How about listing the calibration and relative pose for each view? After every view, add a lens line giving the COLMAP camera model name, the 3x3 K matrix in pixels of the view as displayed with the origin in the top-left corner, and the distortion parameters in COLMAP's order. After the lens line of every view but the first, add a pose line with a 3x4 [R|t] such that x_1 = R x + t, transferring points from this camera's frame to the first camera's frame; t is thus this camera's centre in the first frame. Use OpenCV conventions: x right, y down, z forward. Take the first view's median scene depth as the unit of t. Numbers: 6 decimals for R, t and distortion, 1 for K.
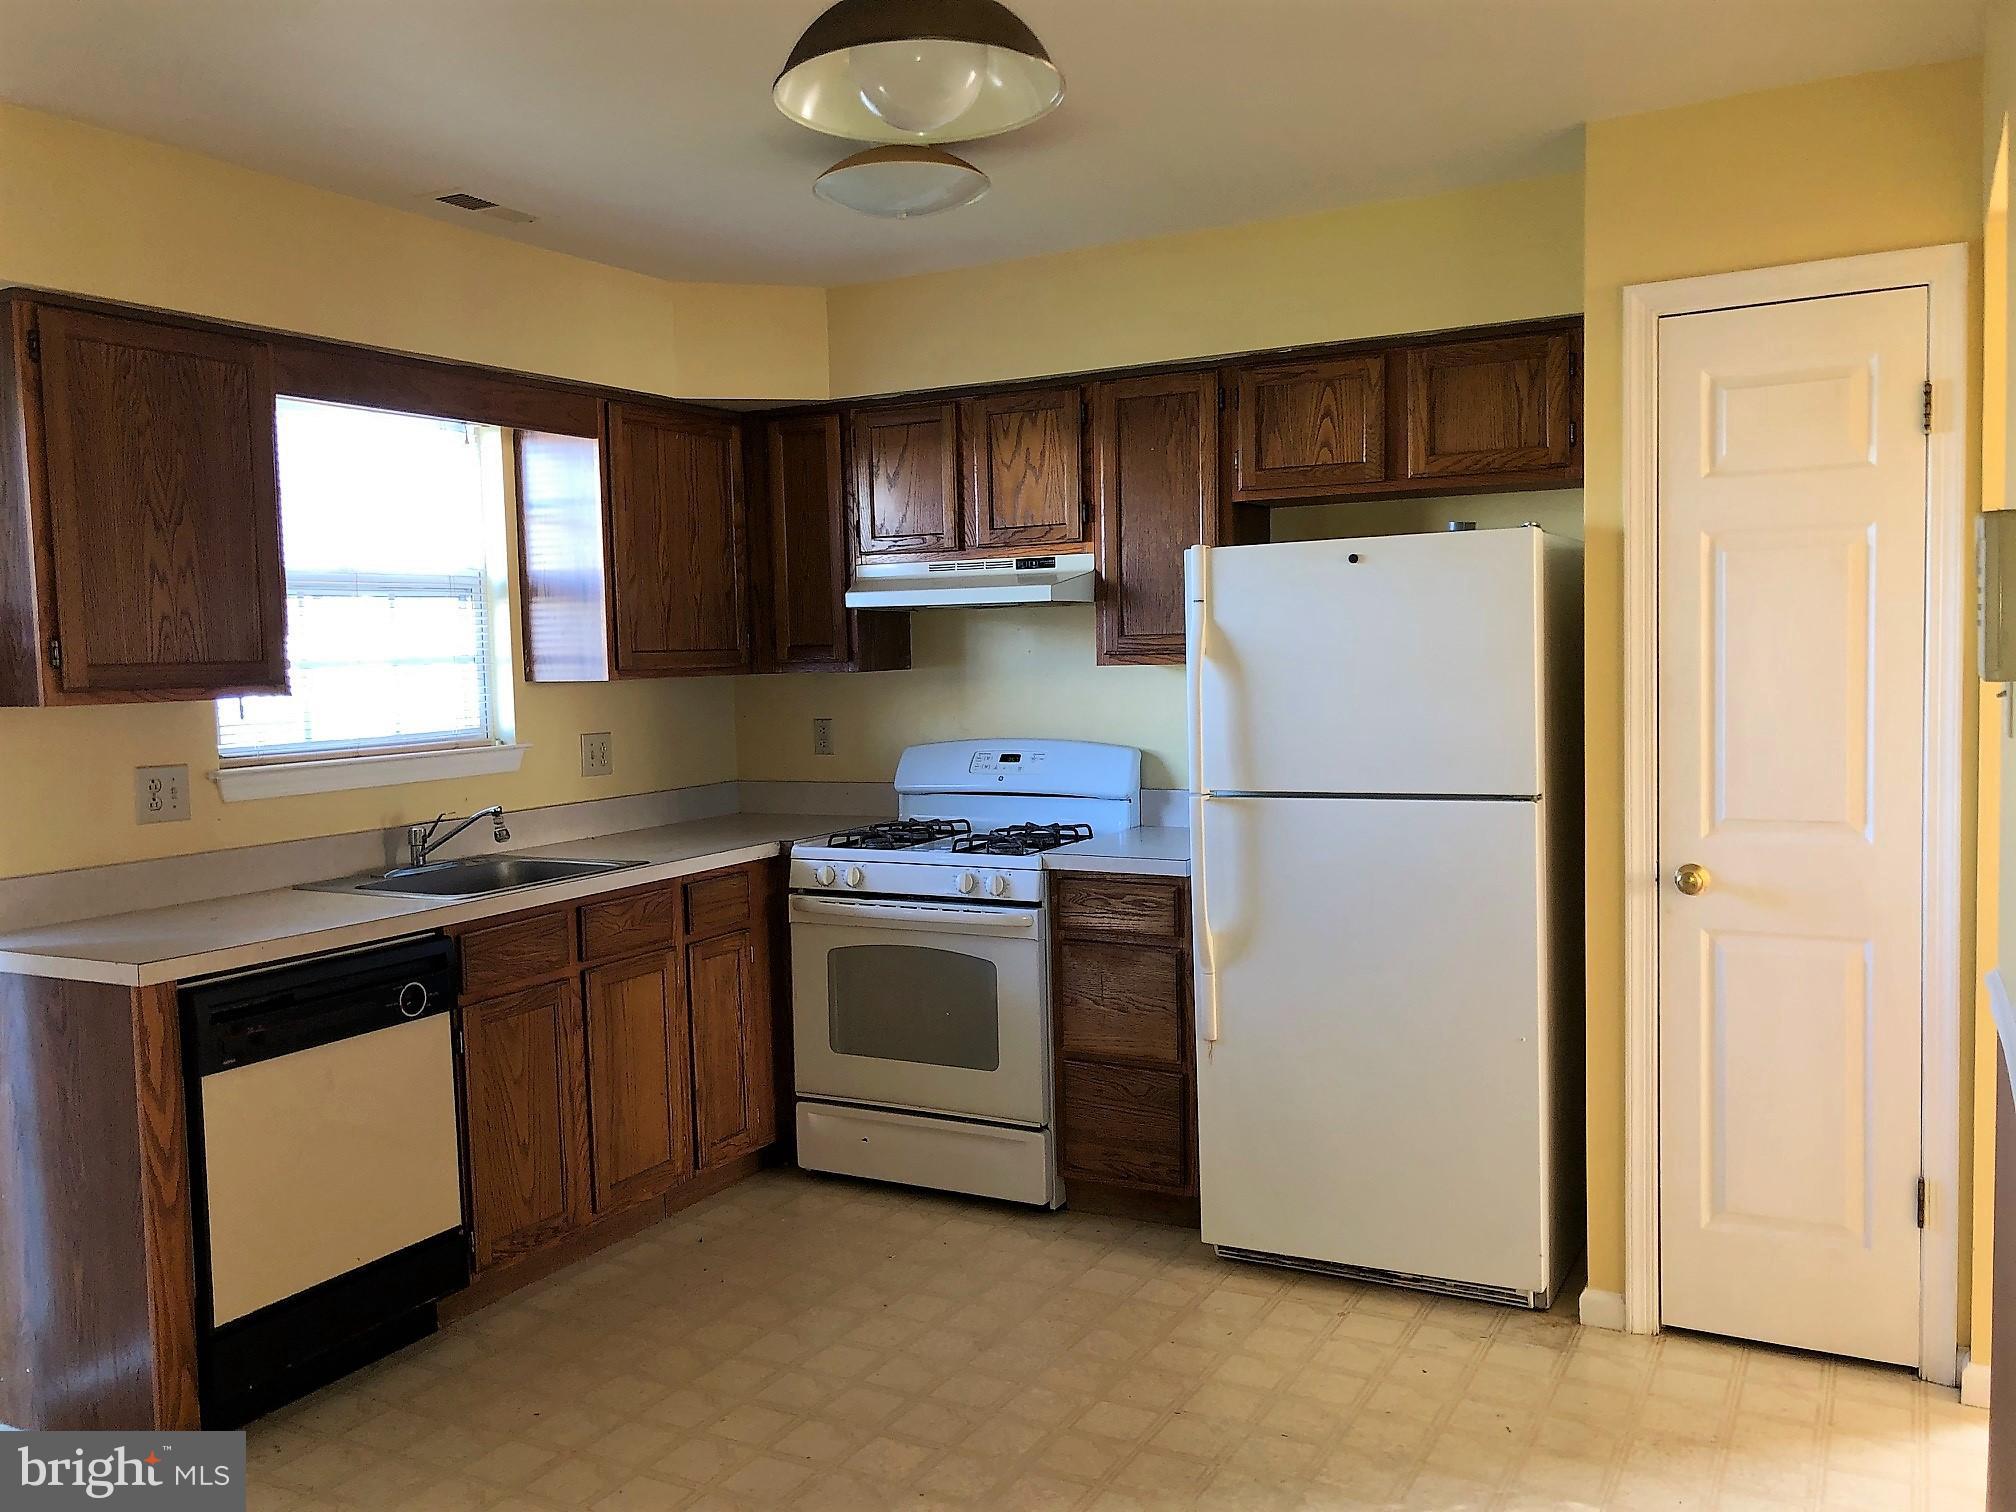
lens RADIAL K [[1645.7, 0, 999.4], [0, 1645.7, 755.8], [0, 0, 1]] dist [0.035783, -0.025546]
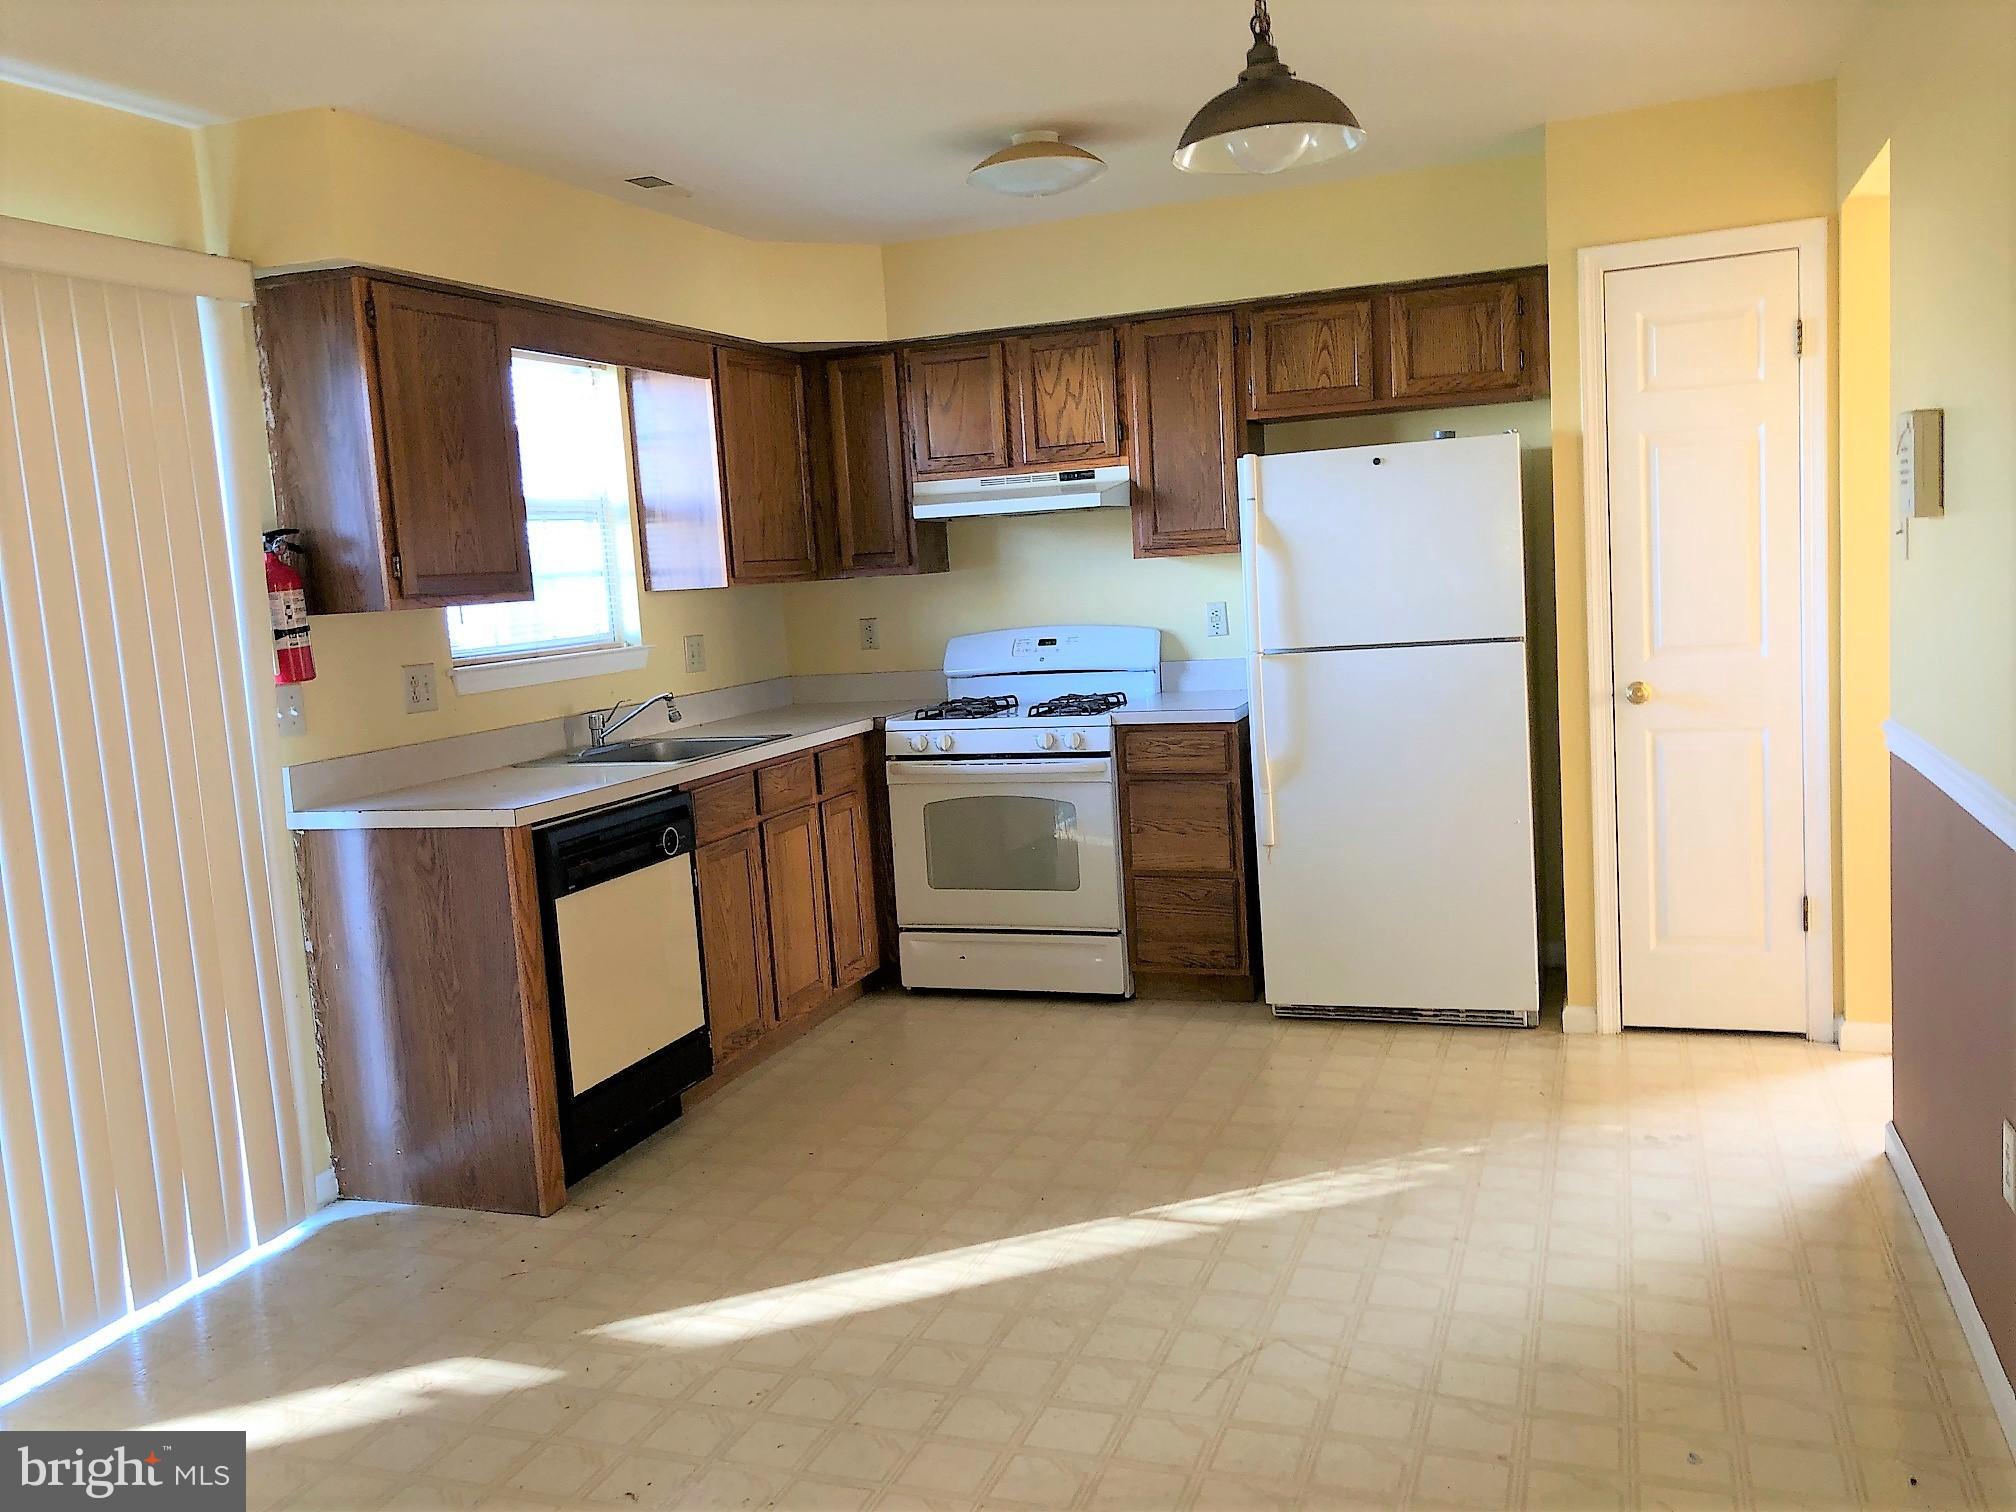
lens RADIAL K [[1645.7, 0, 1002.6], [0, 1645.7, 752.4], [0, 0, 1]] dist [0.035783, -0.025546]
pose [[0.988130, -0.052480, 0.144379, -0.263069], [0.046305, 0.997877, 0.045808, 0.033390], [-0.146477, -0.038578, 0.988462, -0.233190]]
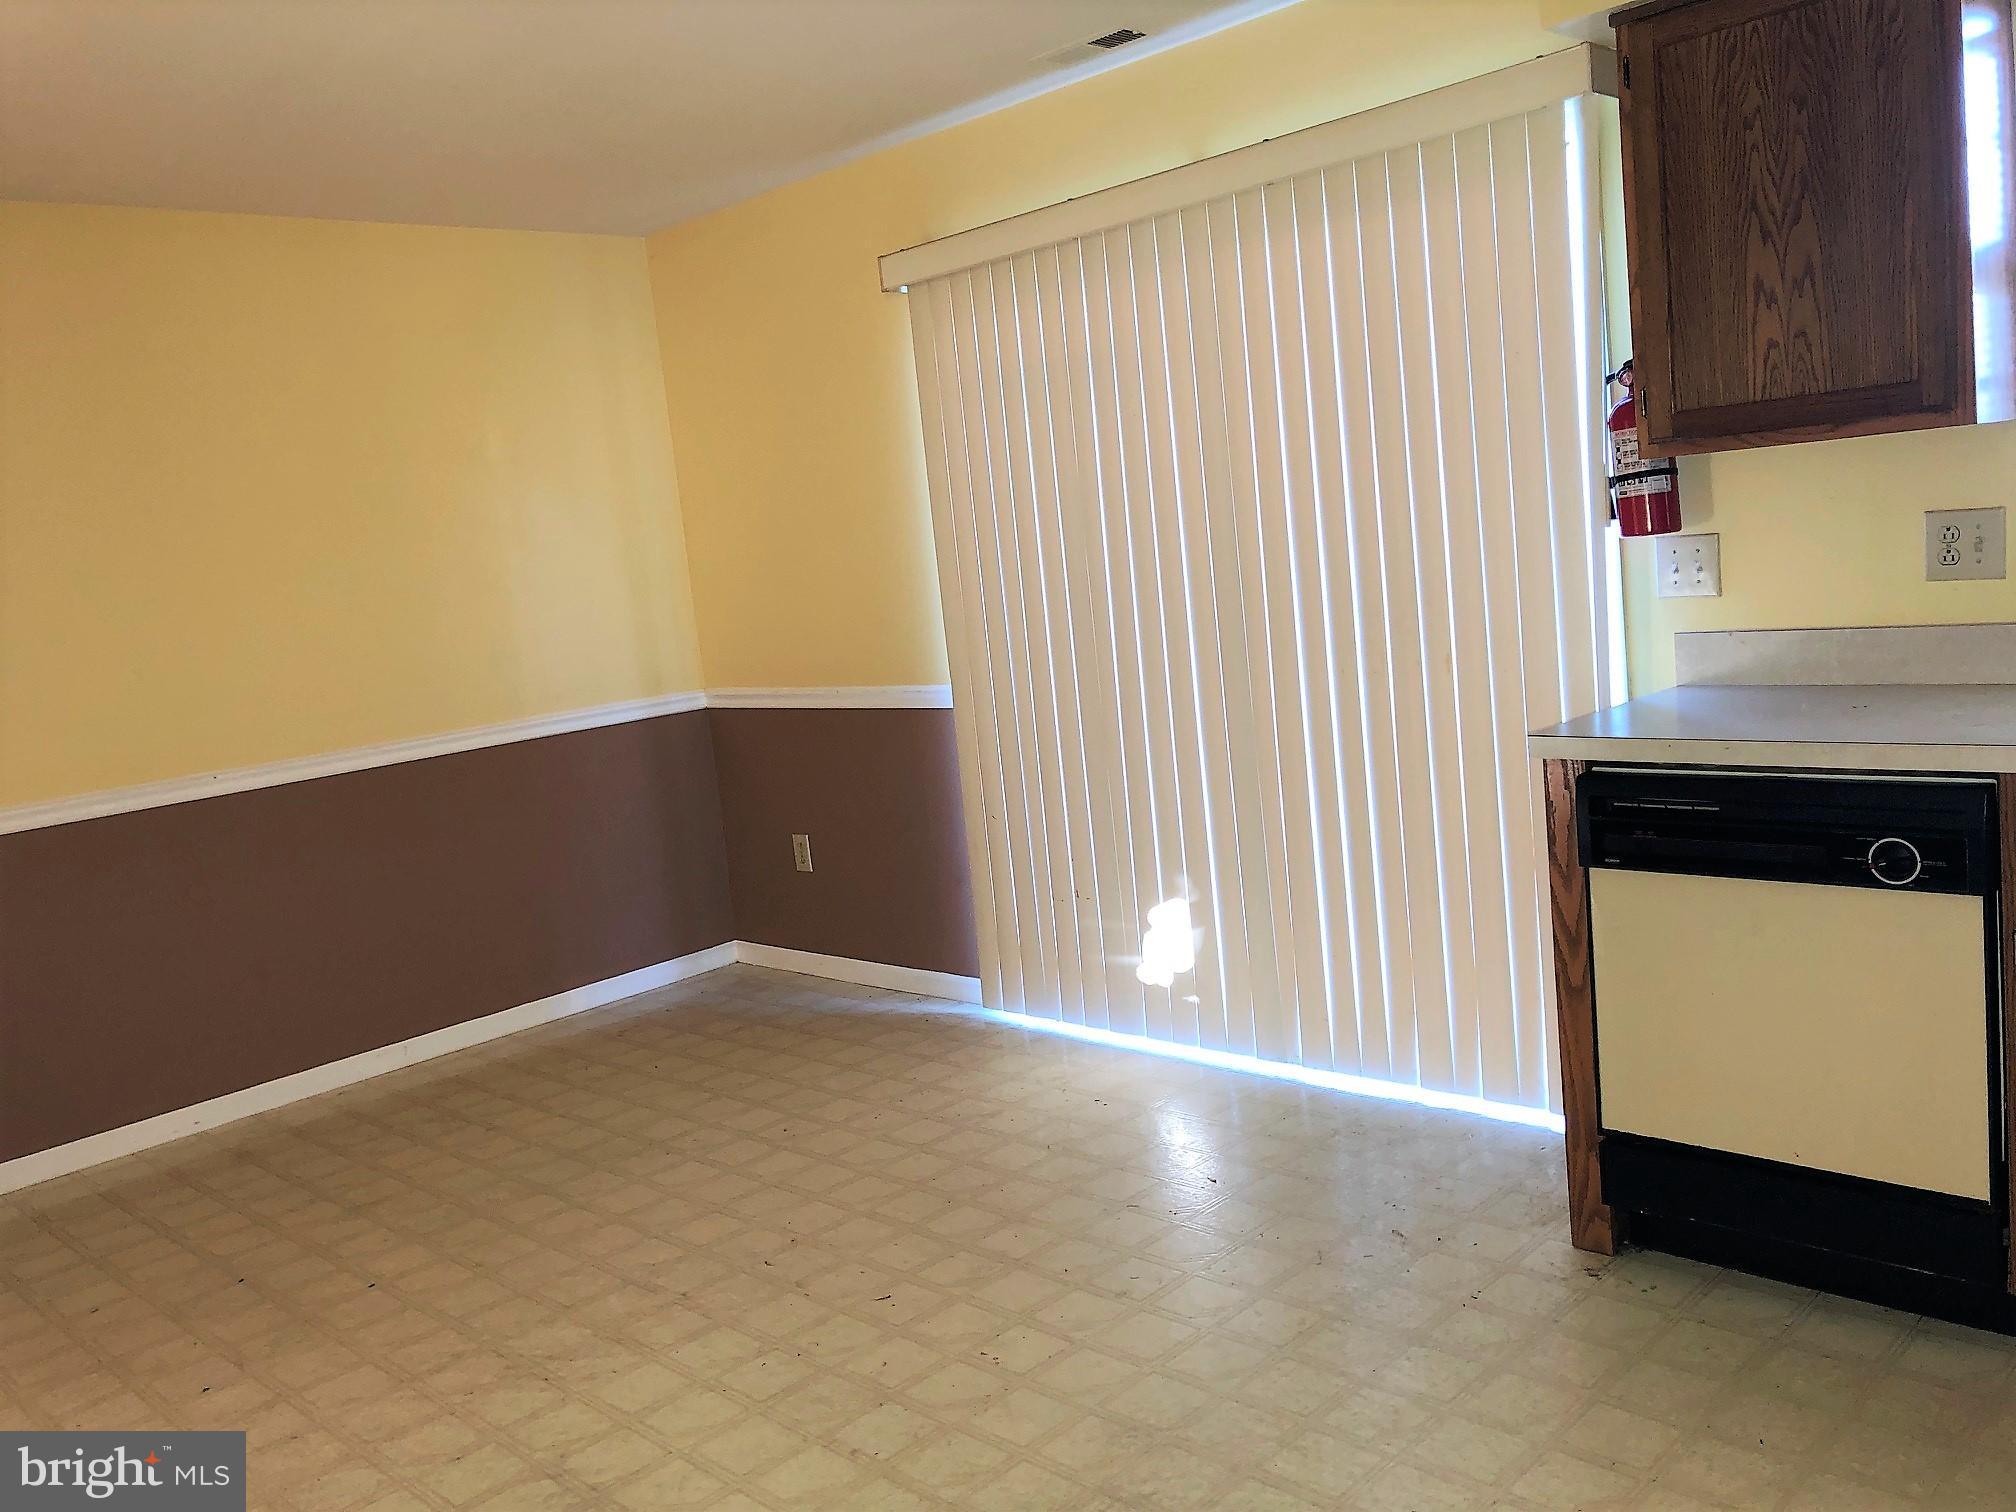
lens RADIAL K [[1645.7, 0, 989.8], [0, 1645.7, 745.6], [0, 0, 1]] dist [0.035783, -0.025546]
pose [[-0.273316, 0.179081, -0.945108, 0.396951], [0.050350, 0.983834, 0.171858, -0.042839], [0.960606, -0.000615, -0.277914, 0.765438]]
